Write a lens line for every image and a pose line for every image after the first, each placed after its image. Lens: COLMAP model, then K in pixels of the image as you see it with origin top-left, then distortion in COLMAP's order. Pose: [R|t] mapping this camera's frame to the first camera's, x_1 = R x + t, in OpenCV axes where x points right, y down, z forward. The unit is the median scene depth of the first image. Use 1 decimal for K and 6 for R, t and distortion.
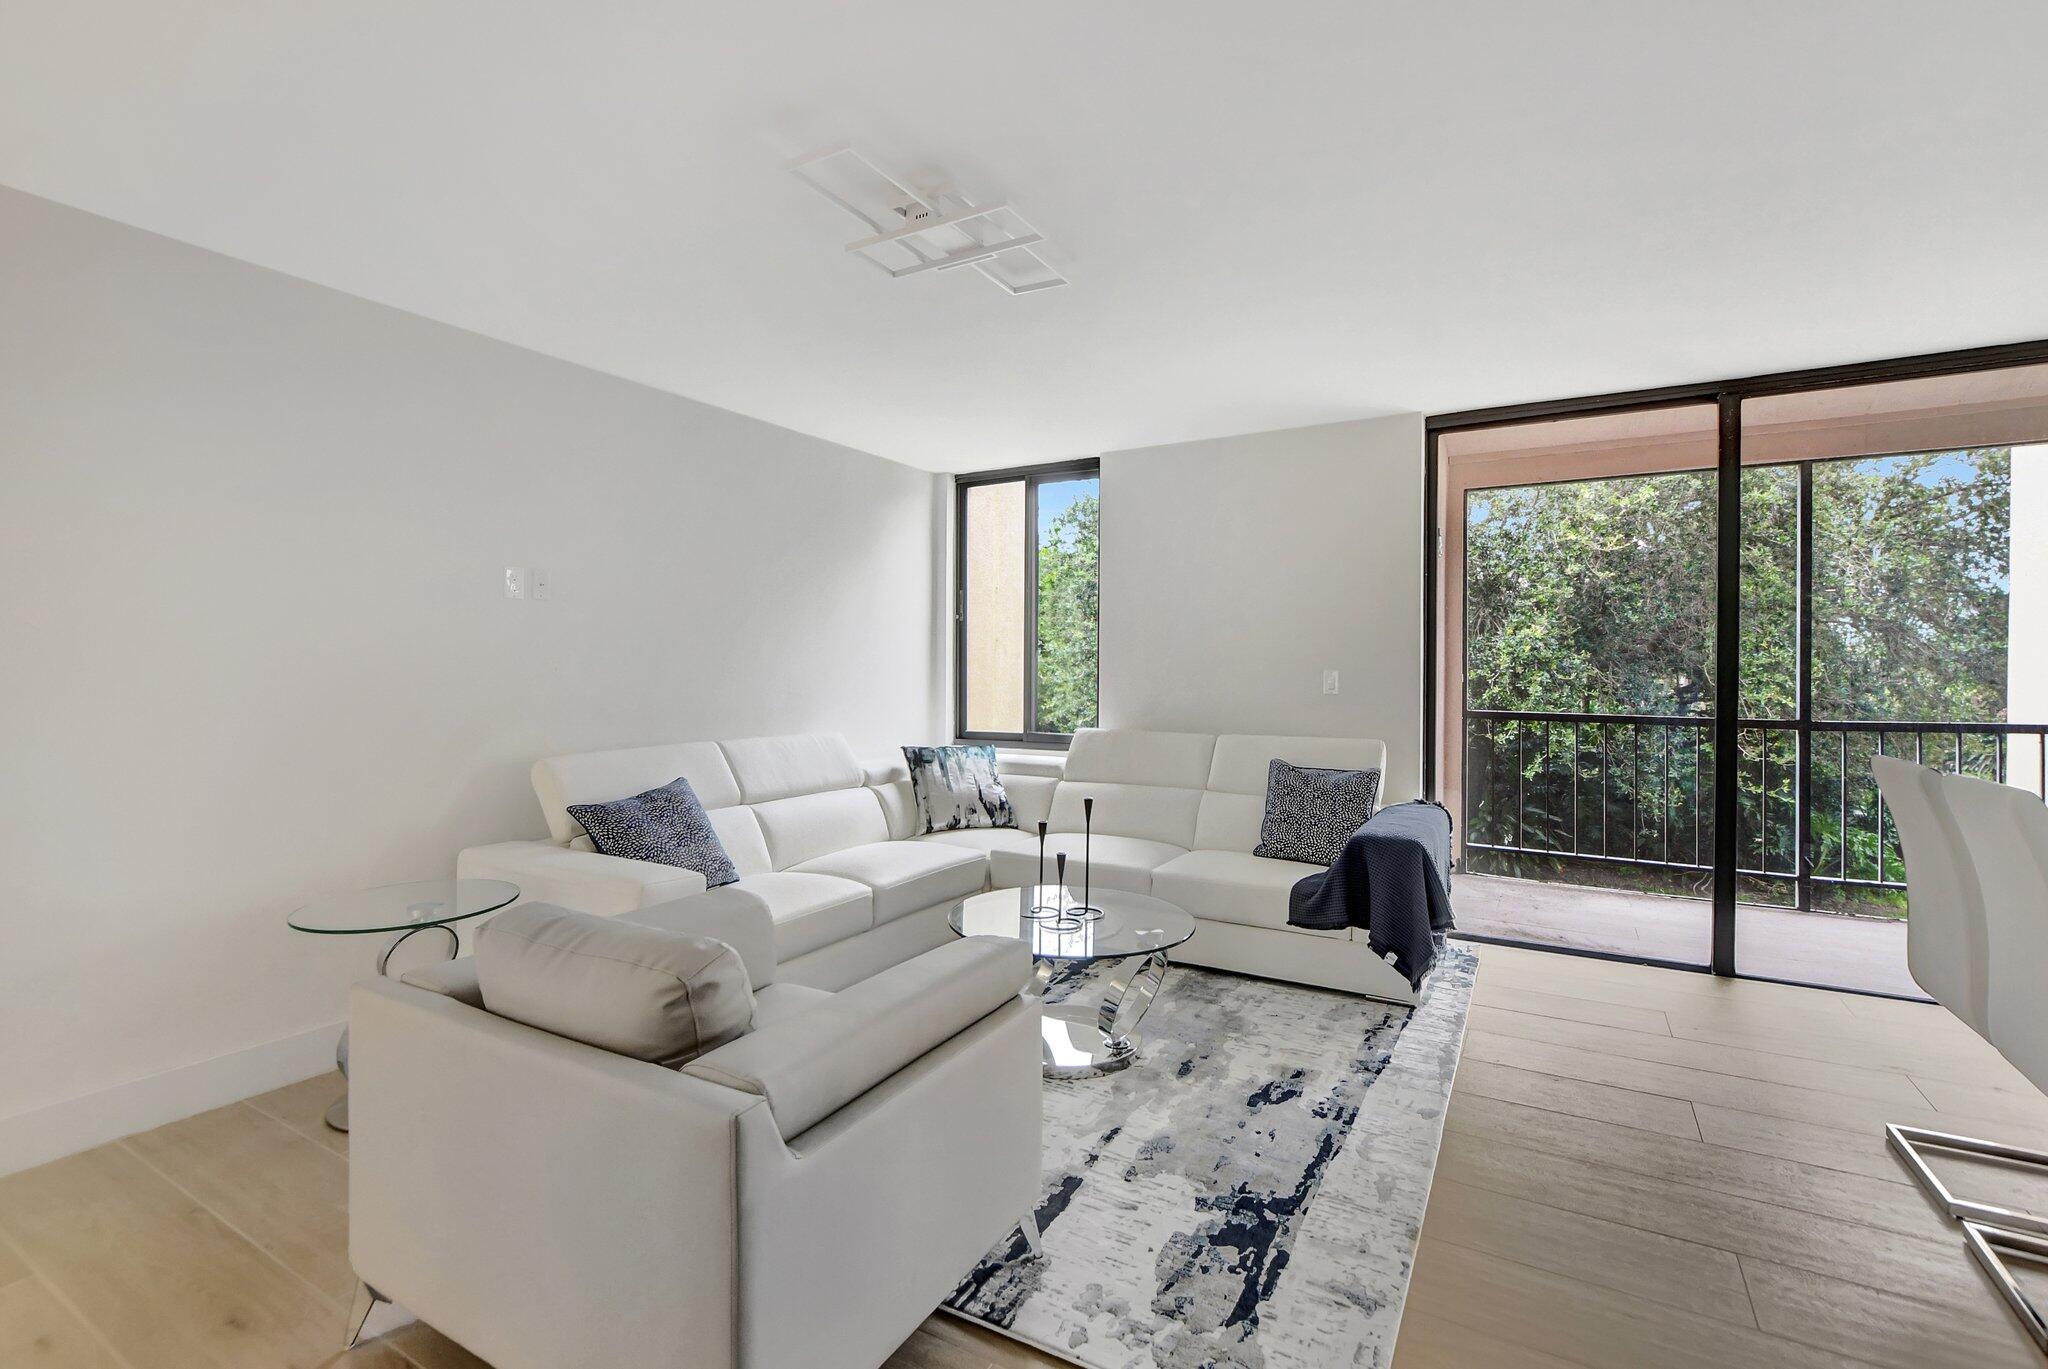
lens RADIAL K [[918.8, 0, 1024.0], [0, 918.8, 684.5], [0, 0, 1]] dist [-0.000541, 0.001113]
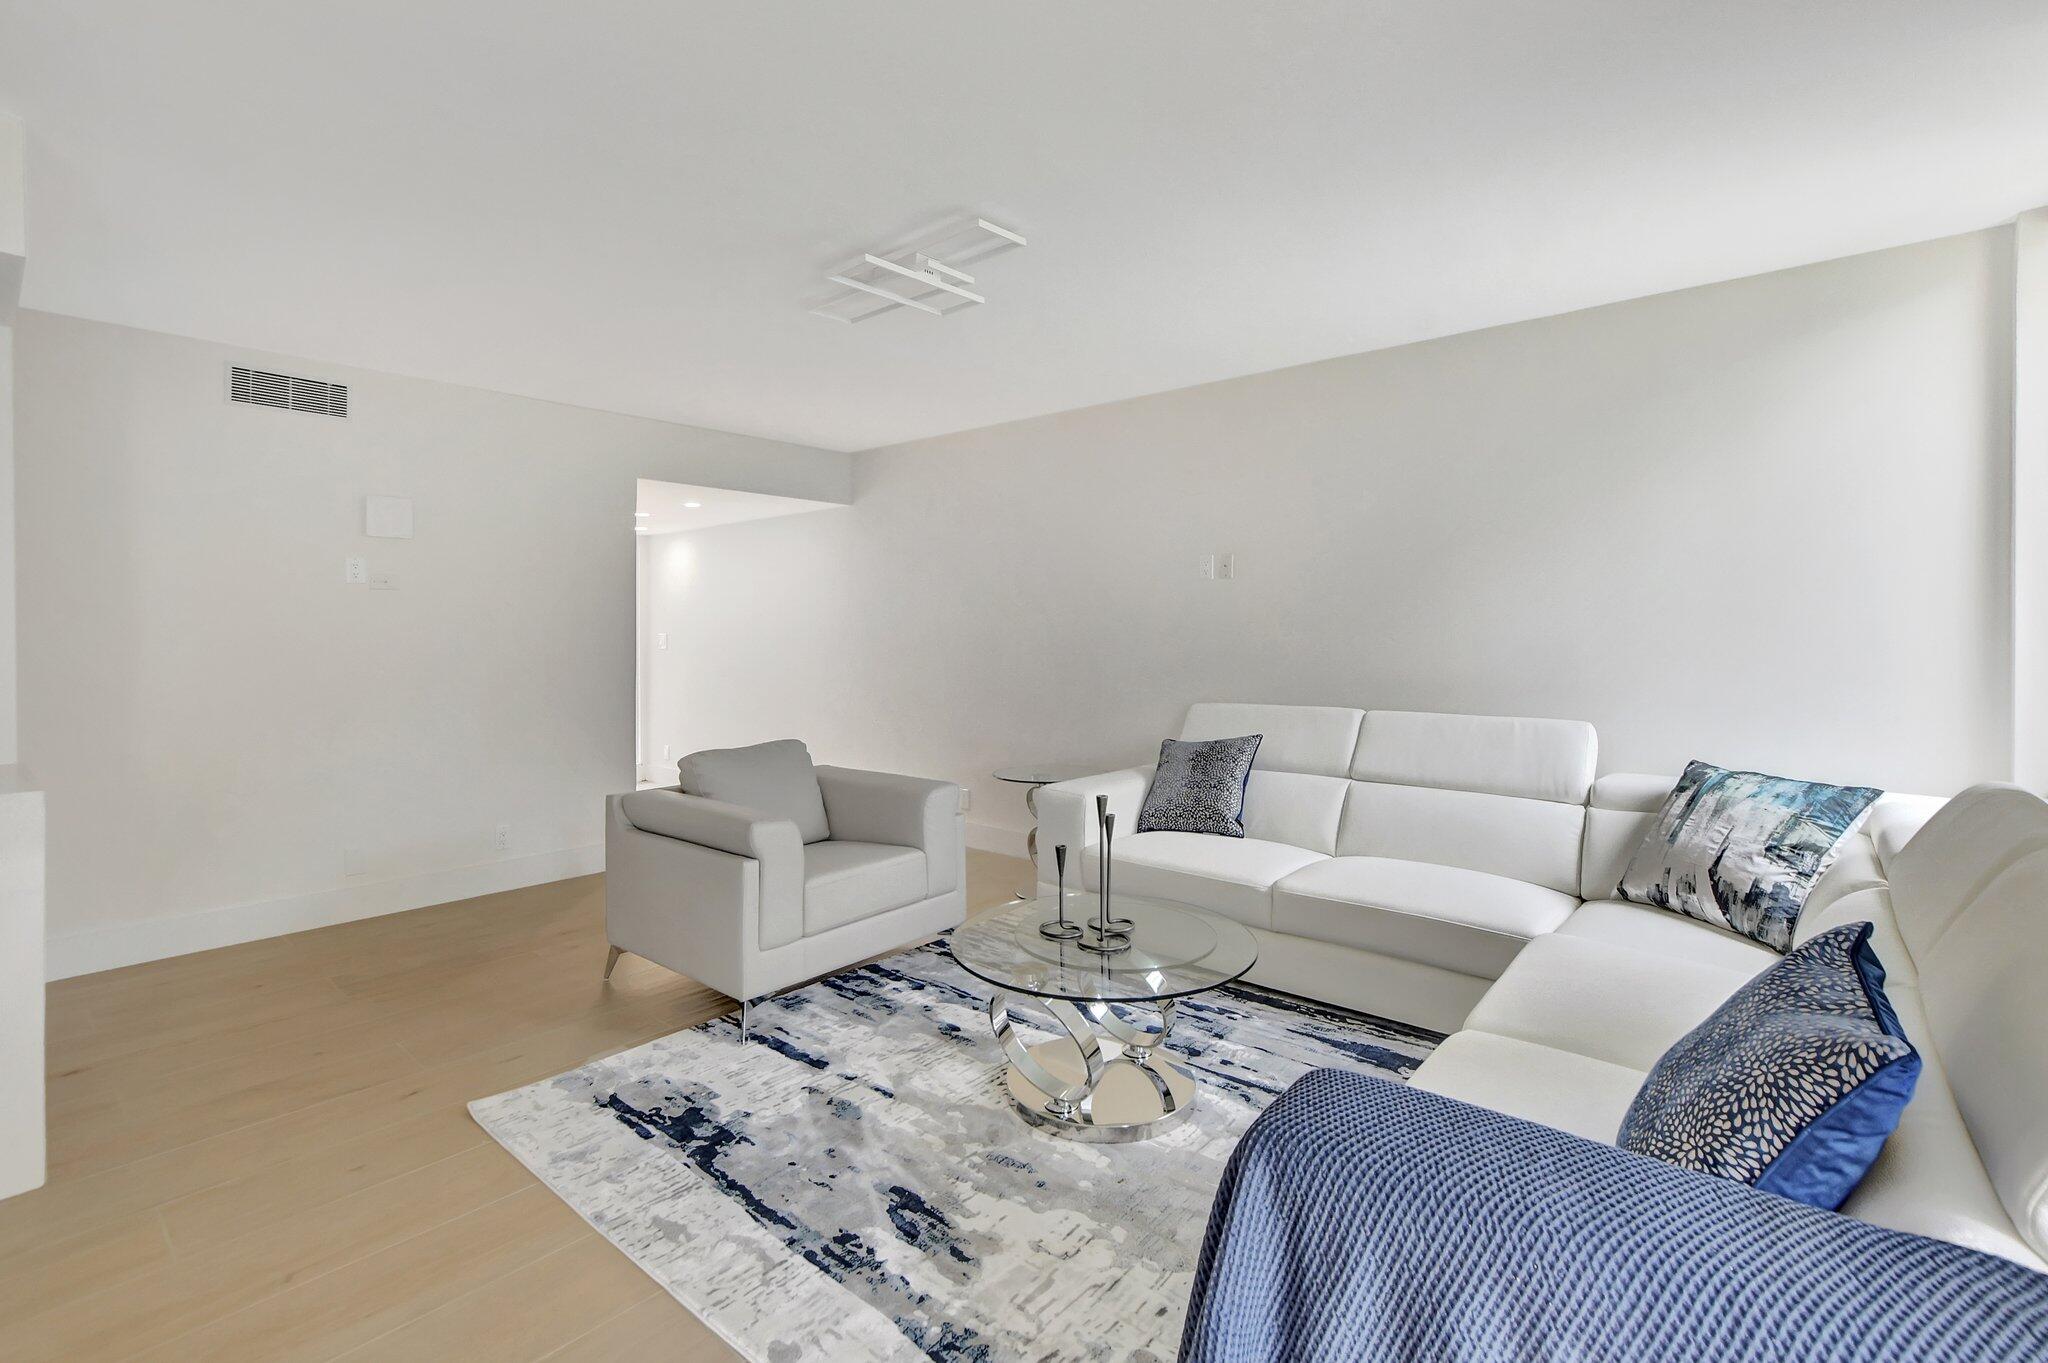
lens RADIAL K [[915.7, 0, 1025.2], [0, 915.7, 640.7], [0, 0, 1]] dist [-0.001968, -0.000218]
pose [[-0.179234, 0.000558, -0.983806, 0.679143], [-0.010097, 0.999946, 0.002407, -0.010935], [0.983755, 0.010365, -0.179219, 0.845708]]
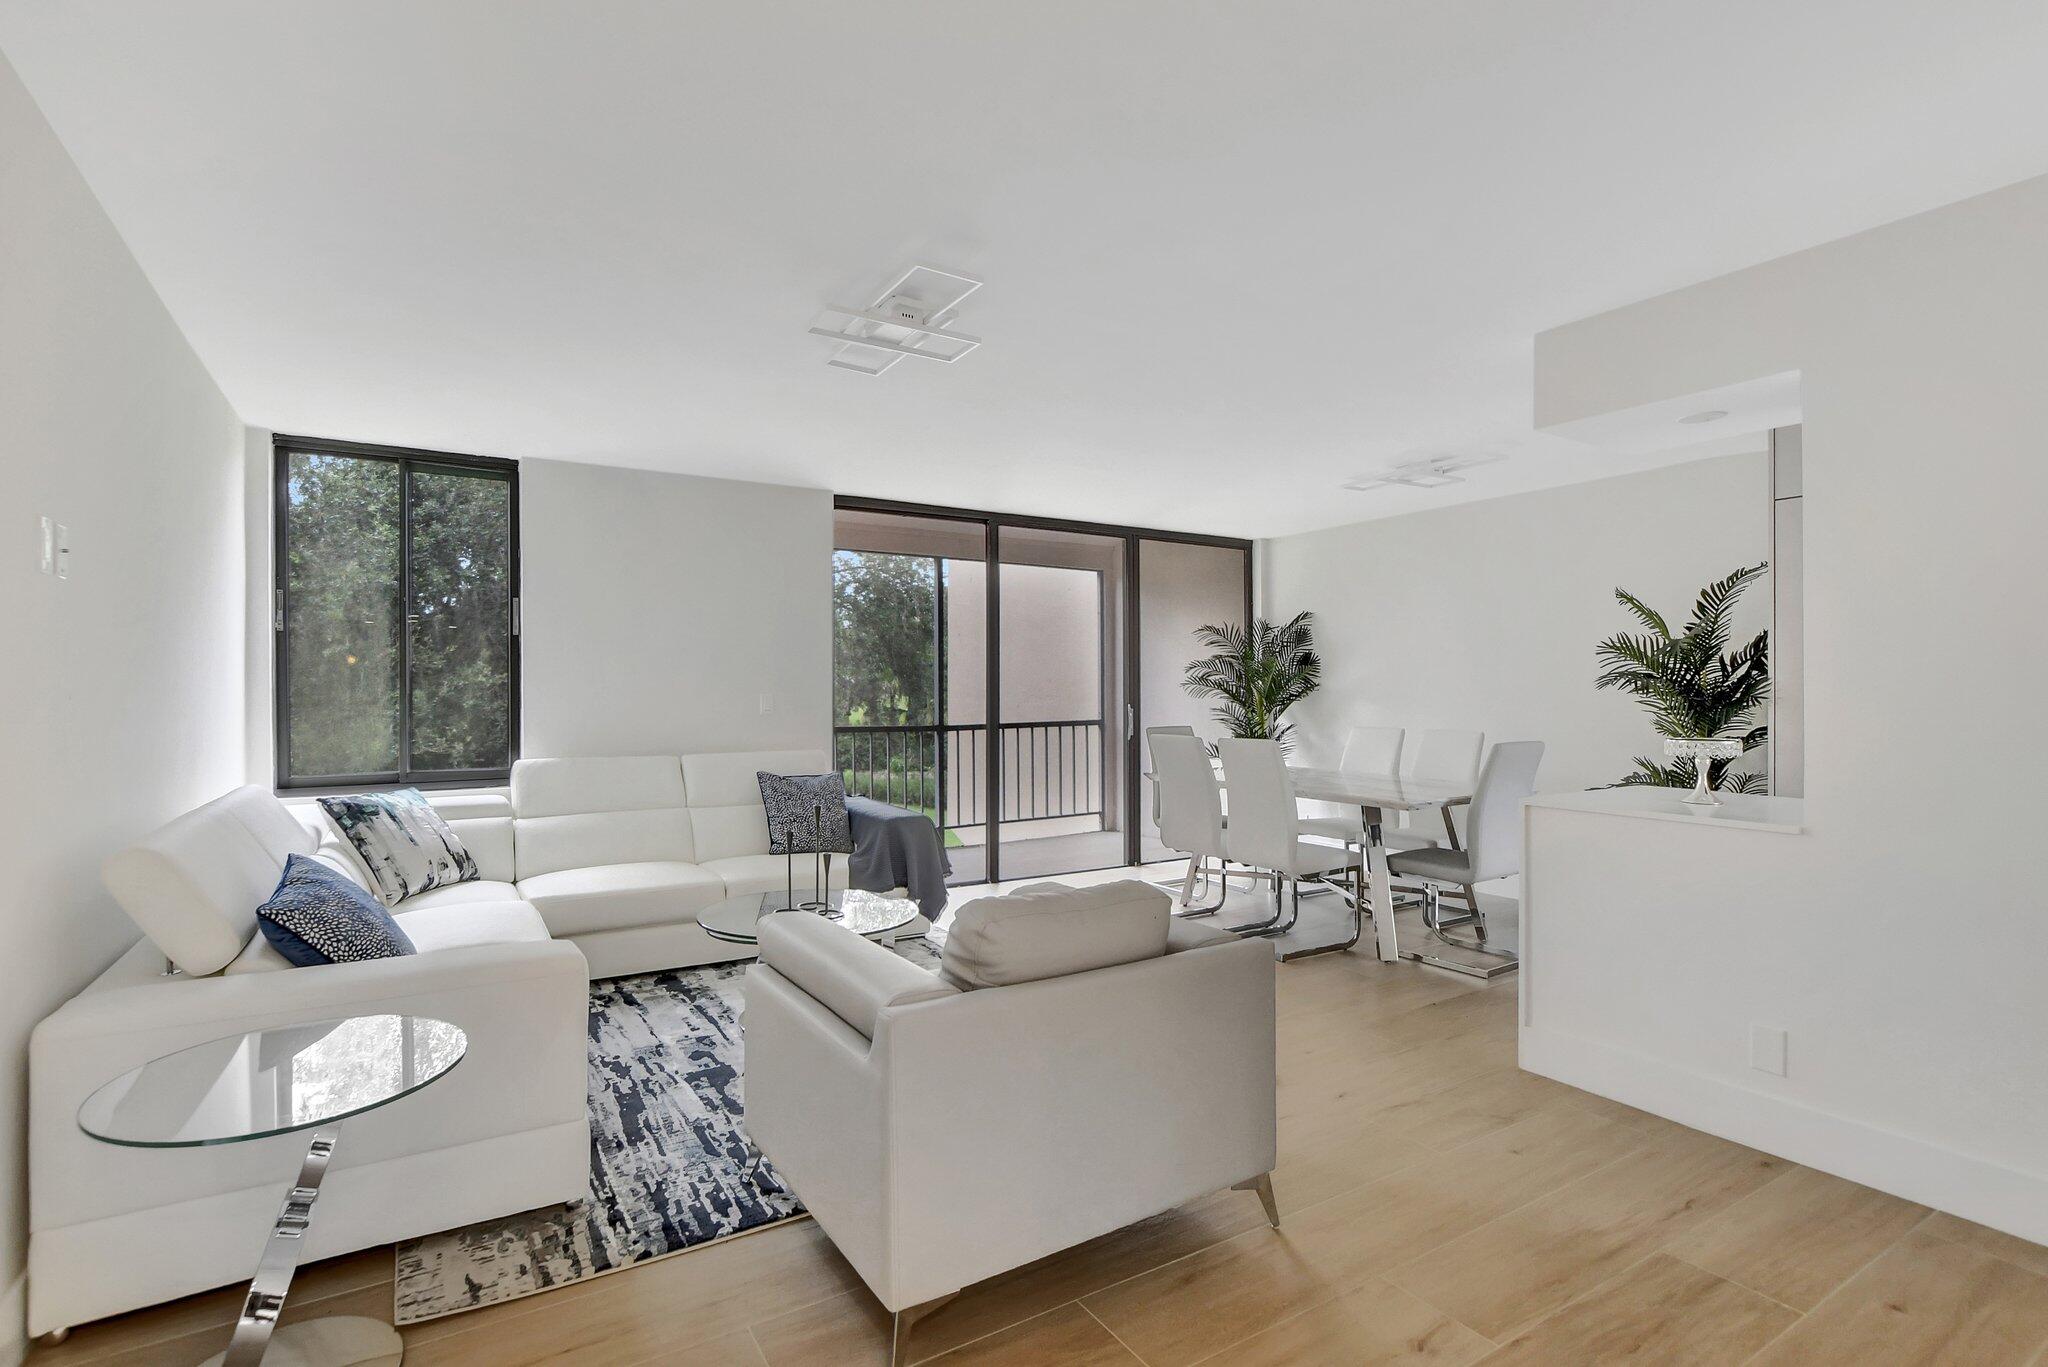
lens RADIAL K [[958.7, 0, 1006.7], [0, 958.7, 687.9], [0, 0, 1]] dist [-0.001914, -0.000243]
pose [[0.485460, -0.002619, 0.874255, -0.677583], [0.024471, 0.999644, -0.010593, -0.000276], [-0.873916, 0.026536, 0.485352, 0.166222]]
